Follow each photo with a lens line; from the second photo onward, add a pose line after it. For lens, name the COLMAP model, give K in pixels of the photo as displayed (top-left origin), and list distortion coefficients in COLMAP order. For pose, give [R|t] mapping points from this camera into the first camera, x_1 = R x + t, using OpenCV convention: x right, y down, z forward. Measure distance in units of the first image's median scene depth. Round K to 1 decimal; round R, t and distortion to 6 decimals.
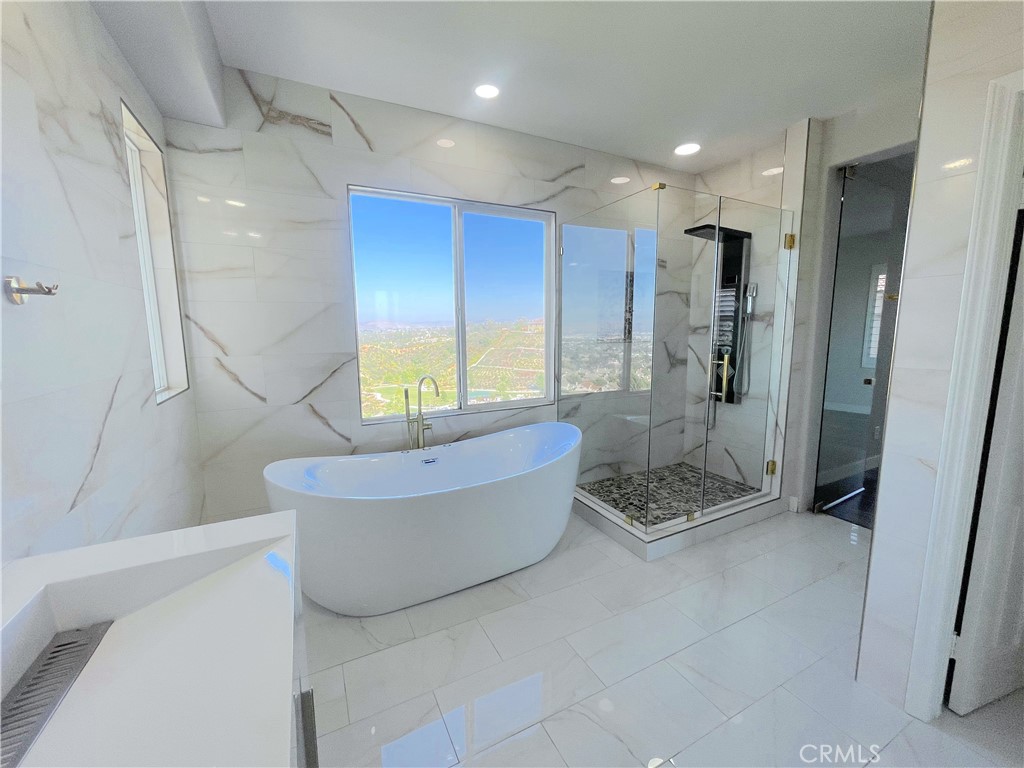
lens RADIAL K [[412.5, 0, 510.8], [0, 412.5, 382.7], [0, 0, 1]] dist [0.002056, 0.000934]
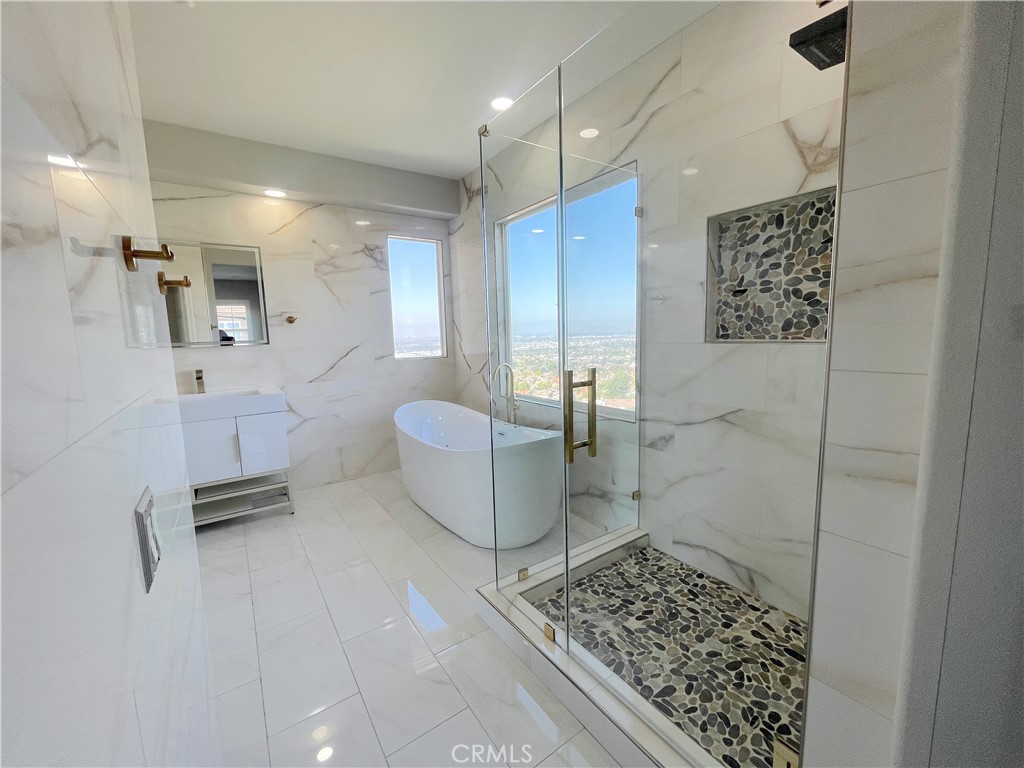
lens RADIAL K [[412.5, 0, 513.5], [0, 412.5, 382.7], [0, 0, 1]] dist [0.002056, 0.000934]
pose [[0.149090, 0.125434, -0.980836, 0.887638], [-0.108279, 0.988028, 0.109895, -0.086734], [0.982877, 0.089820, 0.160887, 0.746068]]
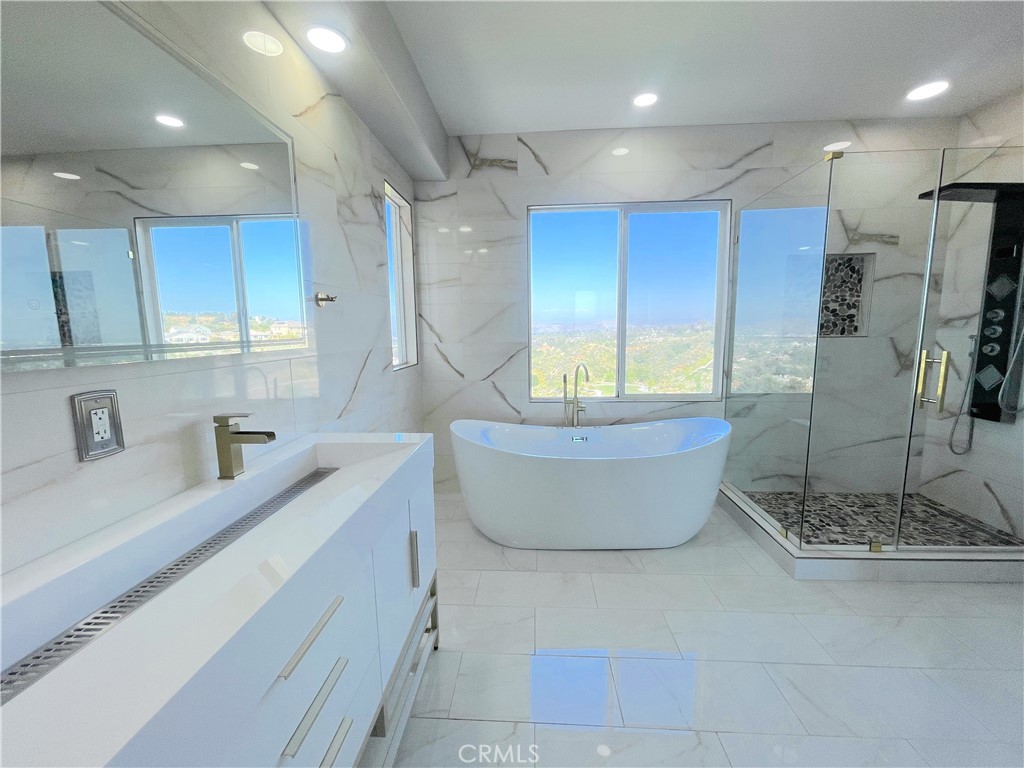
lens RADIAL K [[412.5, 0, 515.3], [0, 412.5, 382.2], [0, 0, 1]] dist [0.002056, 0.000934]
pose [[0.867542, 0.061134, -0.493592, 0.181894], [-0.061036, 0.998002, 0.016331, 0.024296], [0.493604, 0.015959, 0.869540, -0.071950]]
